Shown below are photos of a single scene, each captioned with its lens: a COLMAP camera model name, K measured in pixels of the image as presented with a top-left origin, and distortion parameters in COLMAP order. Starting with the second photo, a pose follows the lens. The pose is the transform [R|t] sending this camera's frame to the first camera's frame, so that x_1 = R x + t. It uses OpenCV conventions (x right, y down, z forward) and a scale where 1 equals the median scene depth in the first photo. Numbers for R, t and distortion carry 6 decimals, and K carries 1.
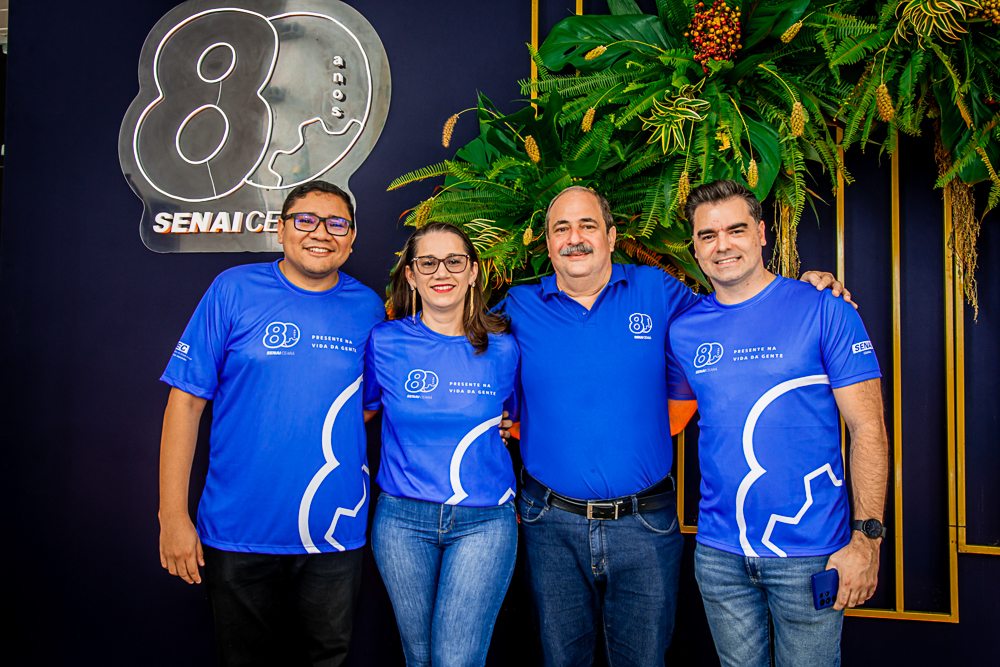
lens RADIAL K [[970.3, 0, 496.3], [0, 970.3, 305.9], [0, 0, 1]] dist [0.011120, 0.000000]
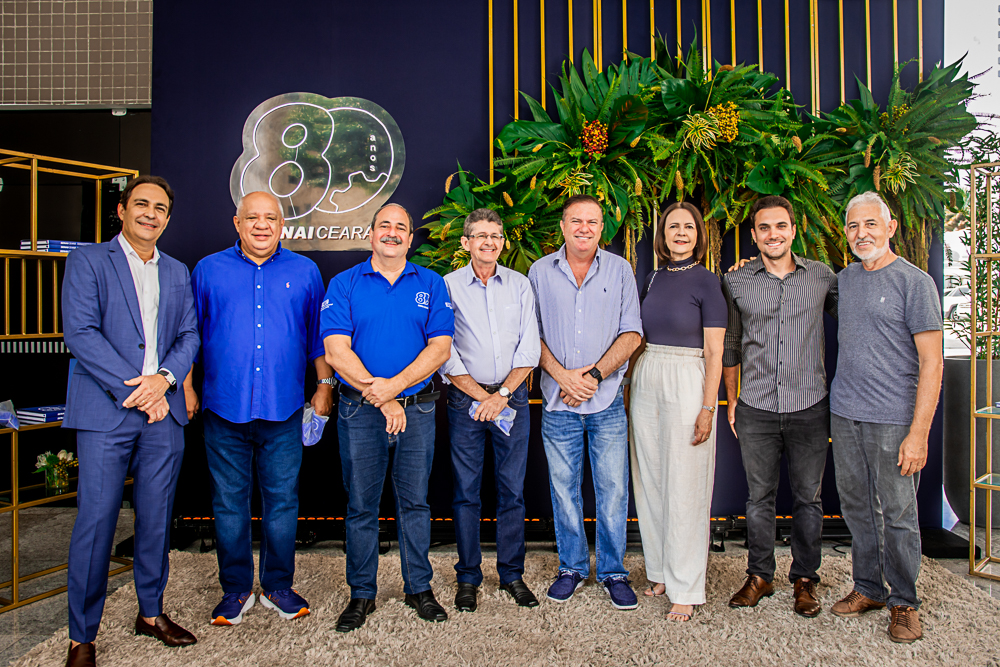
lens RADIAL K [[794.7, 0, 501.8], [0, 794.7, 301.9], [0, 0, 1]] dist [-0.057159, 0.035398]
pose [[0.977041, -0.010179, 0.212810, -0.285479], [0.005007, 0.999679, 0.024830, 0.000408], [-0.212994, -0.023194, 0.976778, -0.482539]]
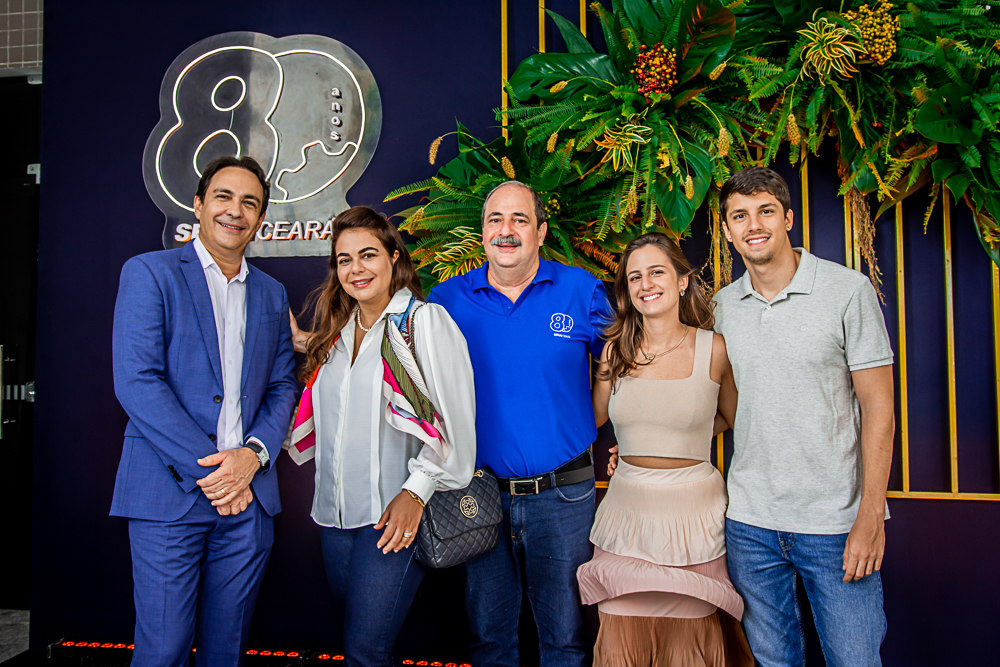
lens RADIAL K [[915.0, 0, 502.2], [0, 915.0, 292.5], [0, 0, 1]] dist [-0.006411, 0.000000]
pose [[0.998800, -0.014863, 0.046664, -0.021515], [0.015431, 0.999811, -0.011856, 0.004801], [-0.046479, 0.012562, 0.998840, -0.119308]]
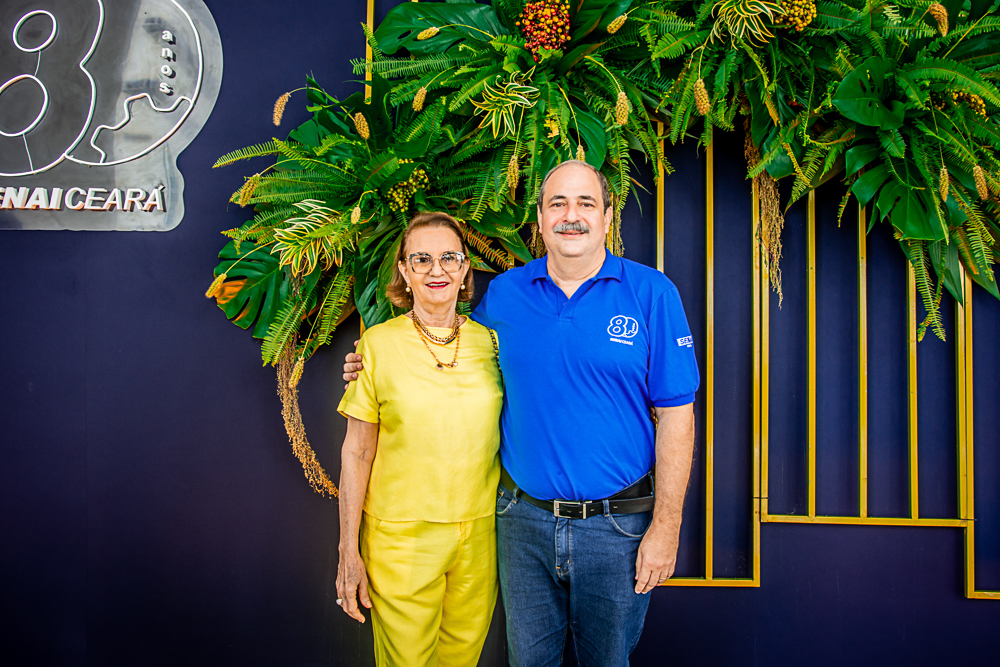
lens RADIAL K [[865.8, 0, 507.0], [0, 865.8, 306.5], [0, 0, 1]] dist [-0.035325, 0.041070]
pose [[0.985338, 0.009799, 0.170334, 0.033197], [-0.010495, 0.999940, 0.003184, 0.014968], [-0.170293, -0.004925, 0.985381, 0.109093]]
